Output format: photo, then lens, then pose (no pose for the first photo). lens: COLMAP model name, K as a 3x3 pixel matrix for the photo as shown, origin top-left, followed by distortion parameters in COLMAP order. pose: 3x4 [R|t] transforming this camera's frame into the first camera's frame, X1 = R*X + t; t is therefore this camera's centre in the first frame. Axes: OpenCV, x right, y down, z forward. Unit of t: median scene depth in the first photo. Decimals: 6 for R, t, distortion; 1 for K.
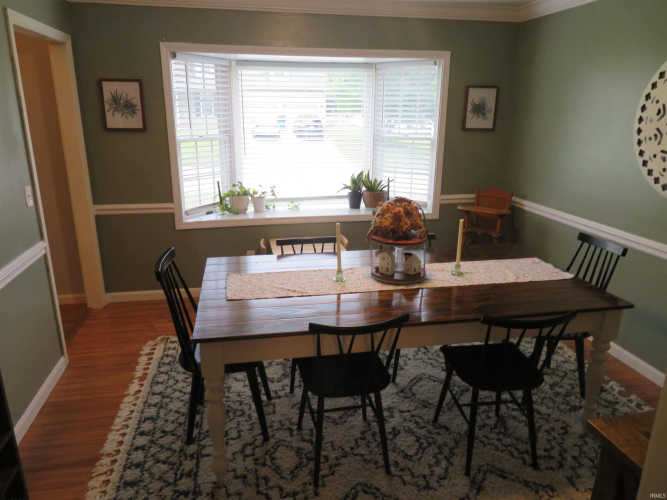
lens RADIAL K [[483.0, 0, 332.7], [0, 483.0, 250.2], [0, 0, 1]] dist [0.001150, -0.000794]
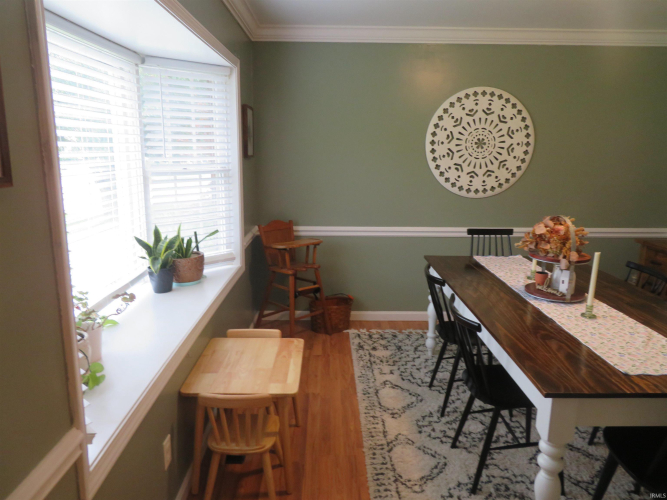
lens RADIAL K [[483.0, 0, 333.7], [0, 483.0, 249.5], [0, 0, 1]] dist [0.001150, -0.000794]
pose [[0.177656, -0.213855, 0.960575, -0.784125], [0.269546, 0.949348, 0.161503, -0.285663], [-0.946458, 0.230227, 0.226301, 1.050427]]
